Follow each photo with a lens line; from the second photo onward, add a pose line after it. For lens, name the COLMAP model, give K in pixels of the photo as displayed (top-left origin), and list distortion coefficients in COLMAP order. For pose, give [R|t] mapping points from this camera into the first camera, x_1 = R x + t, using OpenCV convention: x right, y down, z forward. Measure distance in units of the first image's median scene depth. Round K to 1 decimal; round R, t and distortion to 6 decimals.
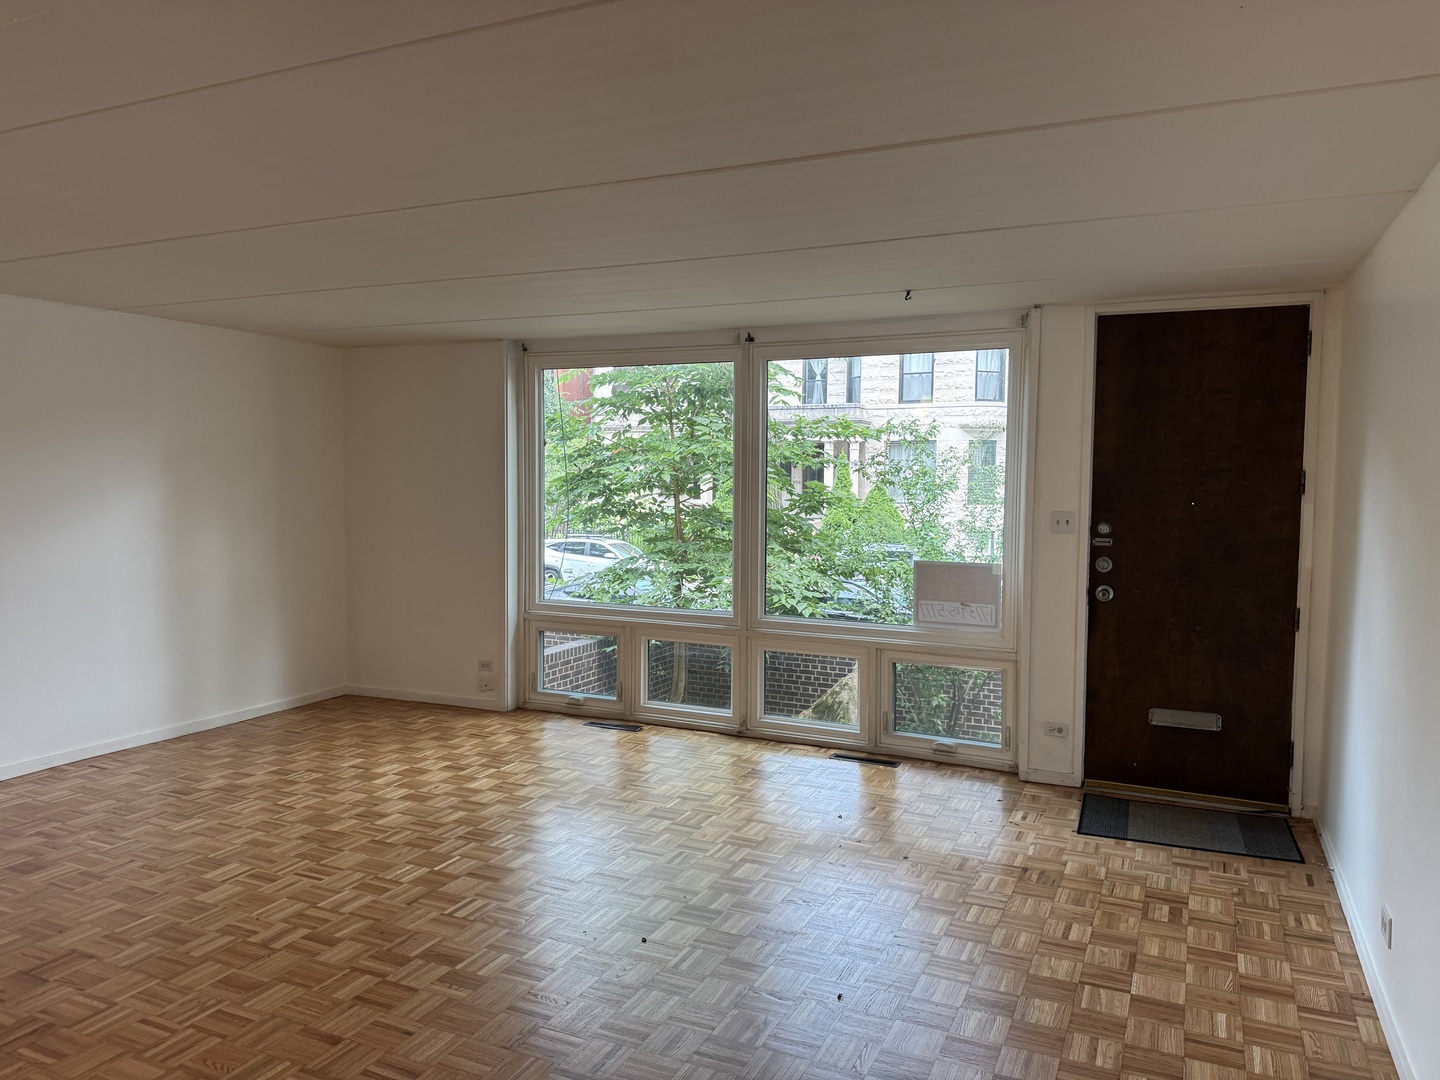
lens RADIAL K [[990.8, 0, 698.4], [0, 990.8, 522.6], [0, 0, 1]] dist [0.163283, -0.317416]
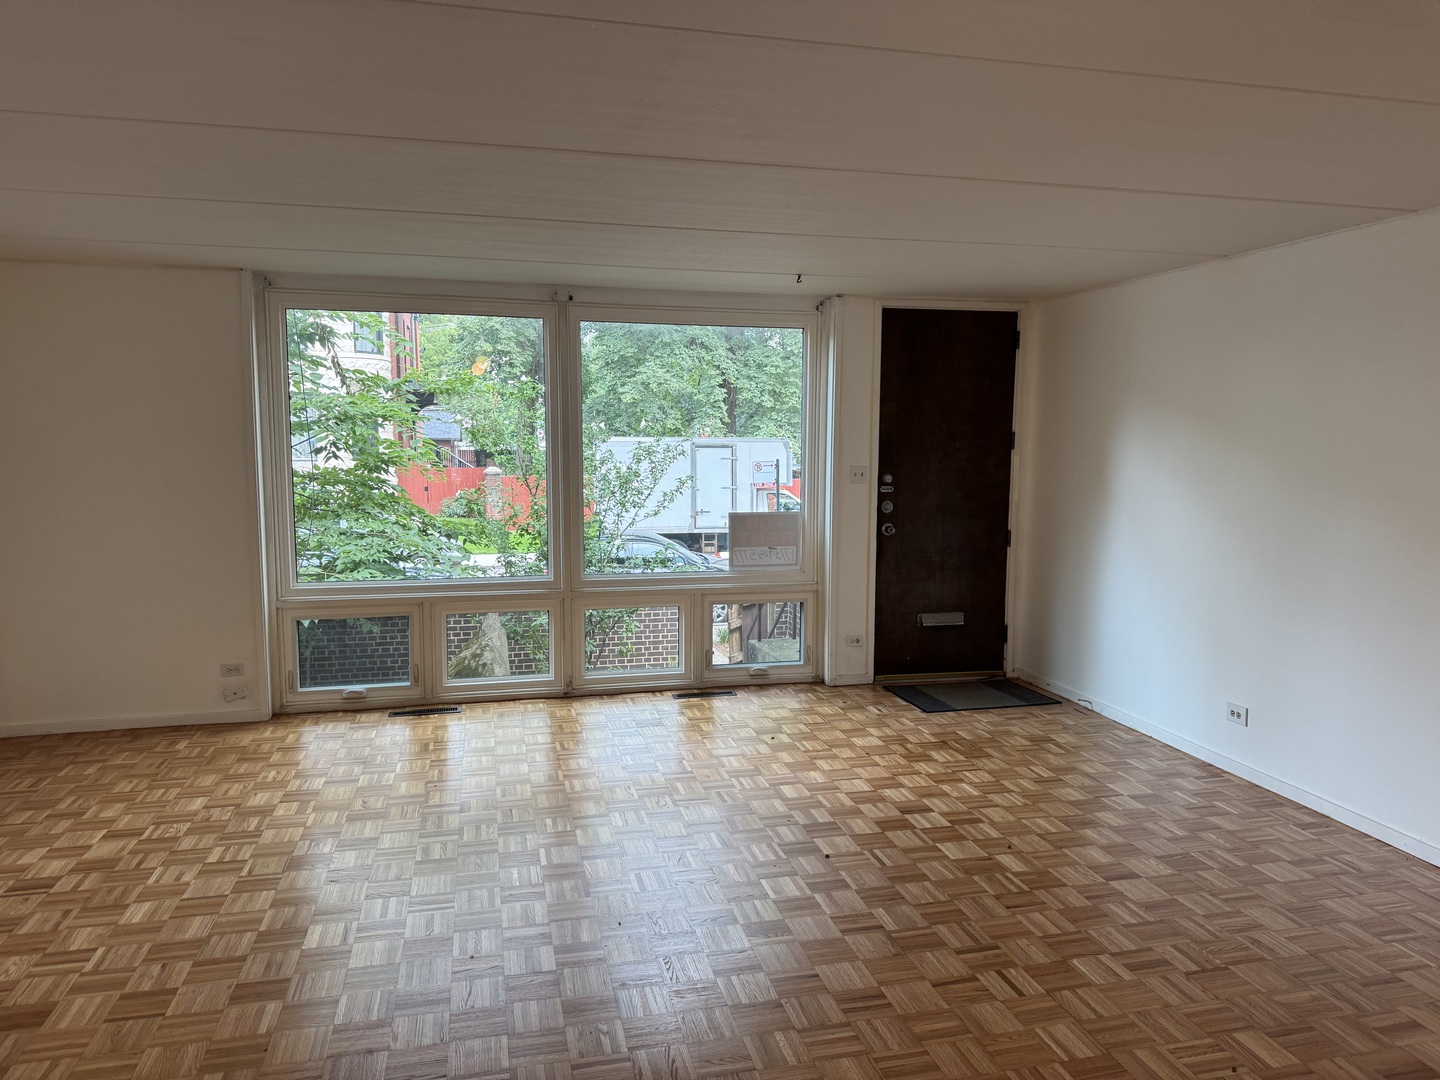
lens RADIAL K [[1001.3, 0, 713.4], [0, 1001.3, 538.6], [0, 0, 1]] dist [0.093663, -0.125264]
pose [[0.779272, -0.066391, 0.623159, -0.537275], [0.030533, 0.997214, 0.068060, -0.010957], [-0.625942, -0.034010, 0.779128, 0.143236]]
